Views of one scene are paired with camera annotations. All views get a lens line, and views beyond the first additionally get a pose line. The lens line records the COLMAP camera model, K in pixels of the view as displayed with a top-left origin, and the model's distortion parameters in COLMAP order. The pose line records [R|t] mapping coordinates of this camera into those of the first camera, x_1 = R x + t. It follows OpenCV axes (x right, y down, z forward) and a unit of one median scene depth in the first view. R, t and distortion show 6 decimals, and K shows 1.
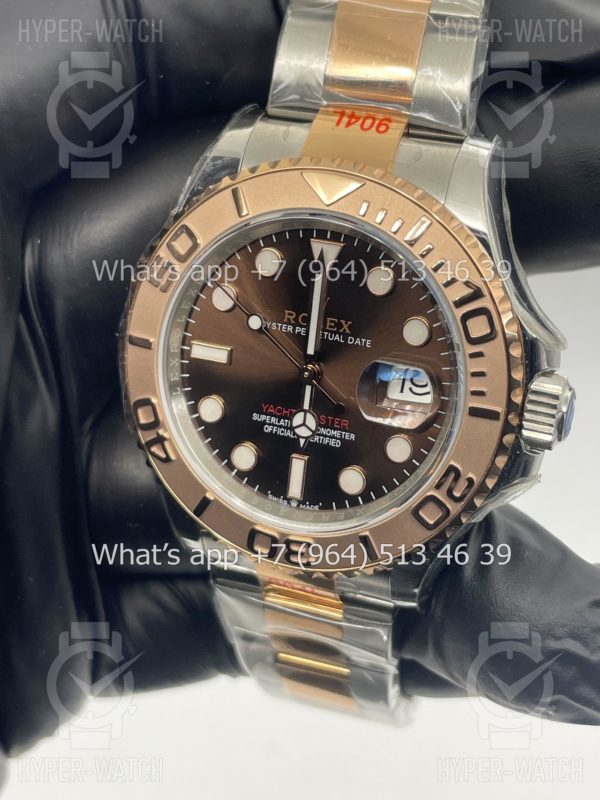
lens RADIAL K [[1272.0, 0, 298.8], [0, 1272.0, 400.8], [0, 0, 1]] dist [0.091011, 0.000000]
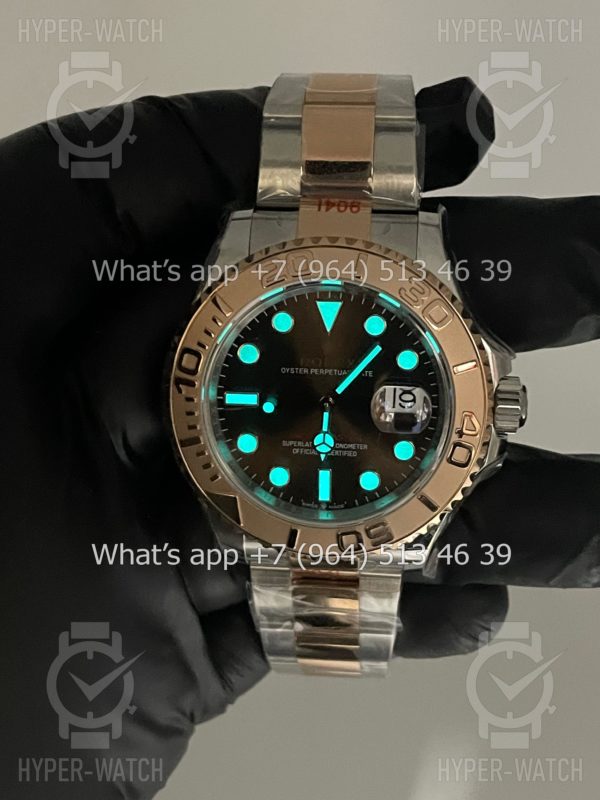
lens RADIAL K [[1272.0, 0, 291.8], [0, 1272.0, 392.2], [0, 0, 1]] dist [0.091011, 0.000000]
pose [[0.960290, -0.147729, 0.236685, -0.326135], [0.150286, 0.988616, 0.007304, -0.047098], [-0.235069, 0.028556, 0.971559, -0.239081]]
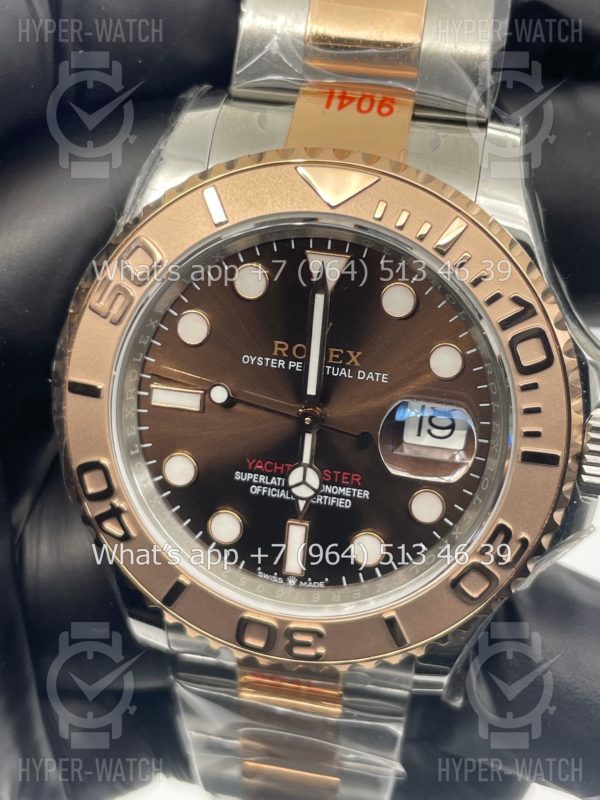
lens RADIAL K [[1272.0, 0, 298.5], [0, 1272.0, 397.7], [0, 0, 1]] dist [0.091011, 0.000000]
pose [[0.983121, -0.053943, 0.174824, -0.136348], [0.054550, 0.998510, 0.001339, -0.035911], [-0.174636, 0.008220, 0.984599, 0.214579]]
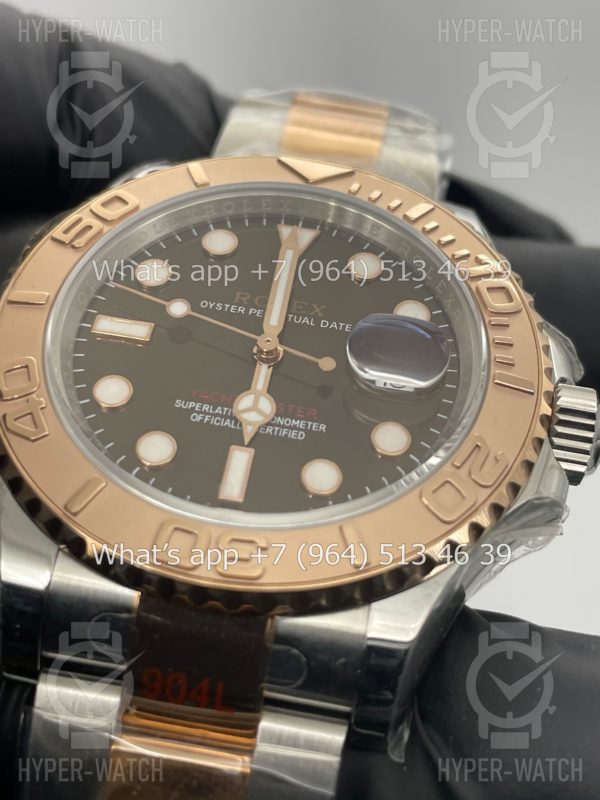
lens RADIAL K [[1272.0, 0, 298.2], [0, 1272.0, 406.3], [0, 0, 1]] dist [0.091011, 0.000000]
pose [[0.924003, 0.262816, 0.277751, -0.172102], [0.016774, 0.697808, -0.716089, 0.530578], [-0.382016, 0.666327, 0.640368, 0.535212]]
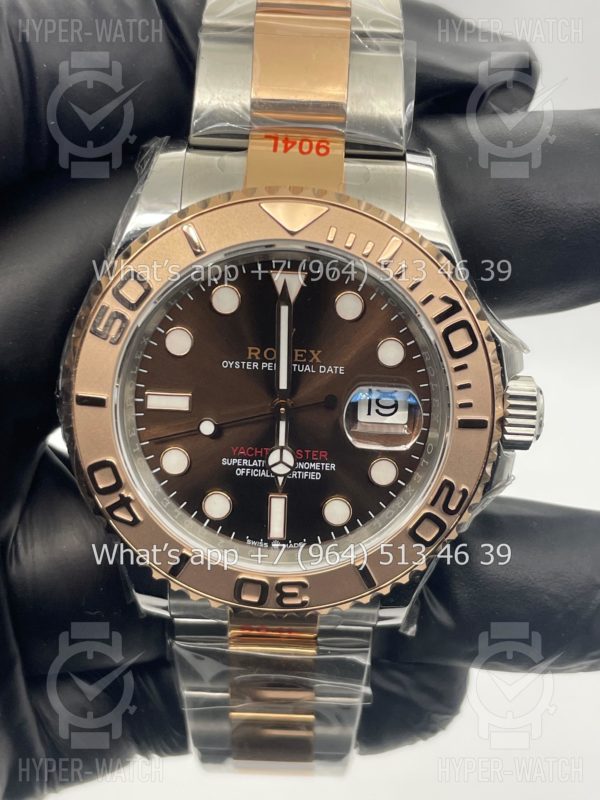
lens RADIAL K [[1272.0, 0, 302.9], [0, 1272.0, 406.3], [0, 0, 1]] dist [0.091011, 0.000000]
pose [[0.941034, -0.140386, 0.307810, -0.272197], [0.138694, 0.989954, 0.027482, -0.047525], [-0.308576, 0.016830, 0.951051, 0.076939]]
